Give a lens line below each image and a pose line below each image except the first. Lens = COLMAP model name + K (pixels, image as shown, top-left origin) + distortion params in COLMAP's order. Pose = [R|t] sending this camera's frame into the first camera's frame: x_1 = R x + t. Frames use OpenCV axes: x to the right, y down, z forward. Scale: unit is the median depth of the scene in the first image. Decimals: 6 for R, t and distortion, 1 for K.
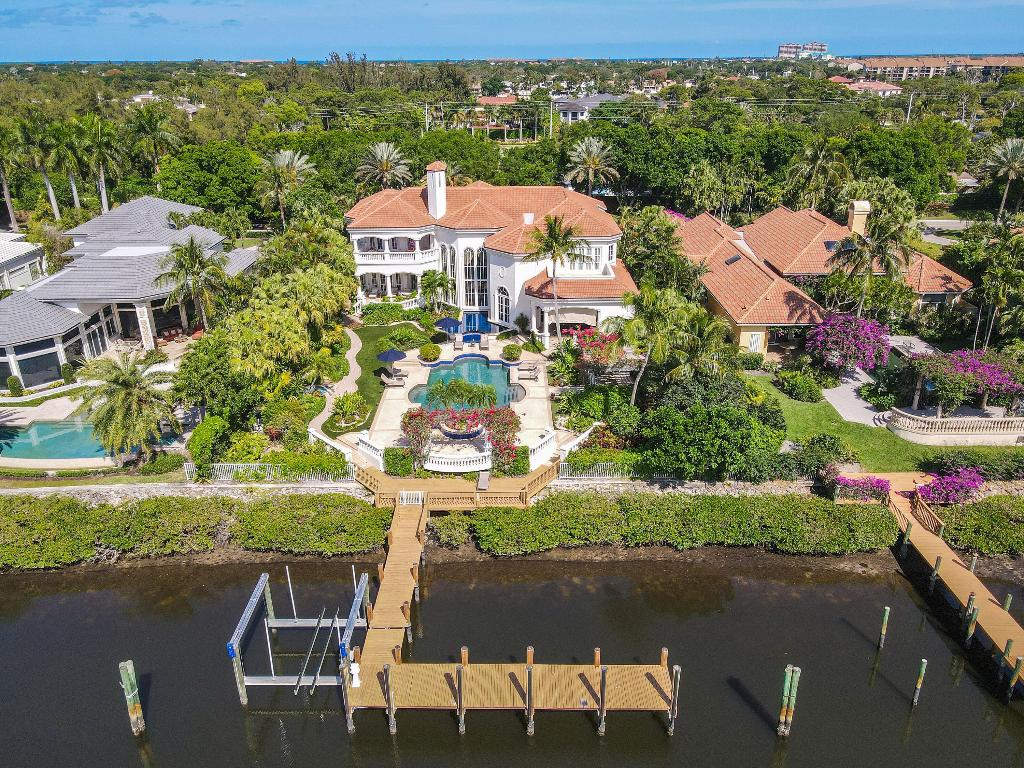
lens RADIAL K [[753.9, 0, 516.9], [0, 753.9, 381.3], [0, 0, 1]] dist [-0.000991, 0.014139]
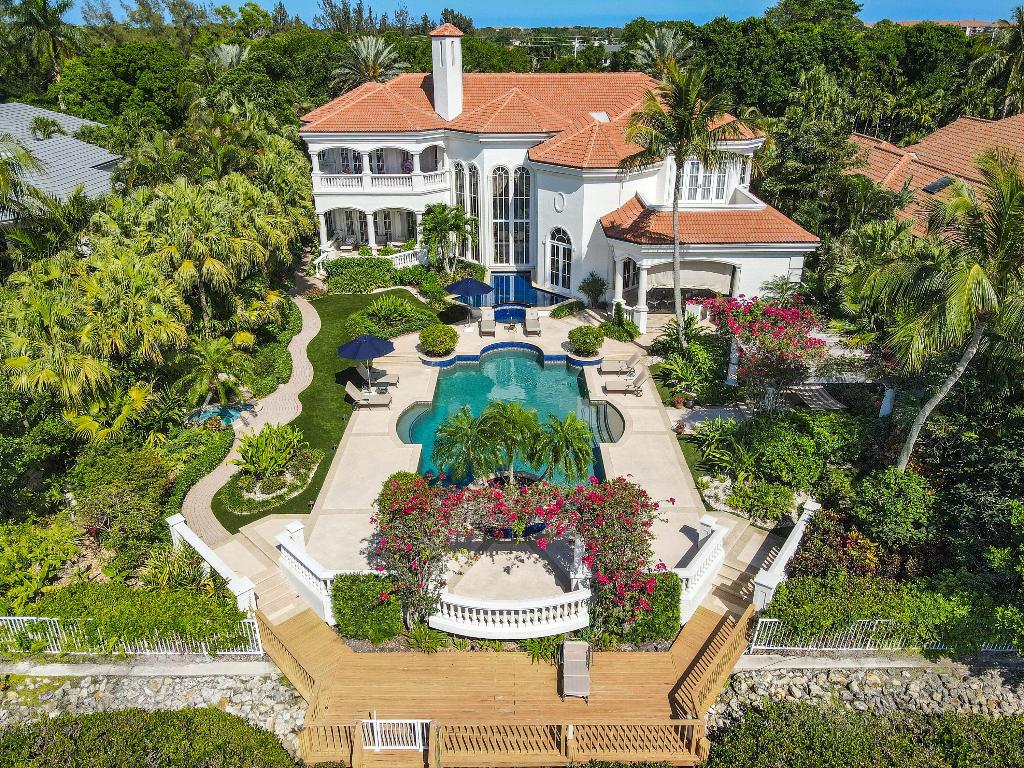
lens RADIAL K [[753.9, 0, 518.0], [0, 753.9, 389.4], [0, 0, 1]] dist [-0.000991, 0.014139]
pose [[0.999991, 0.002663, -0.003416, -0.055018], [-0.002522, 0.999175, 0.040533, -0.024949], [0.003521, -0.040524, 0.999172, 0.446206]]
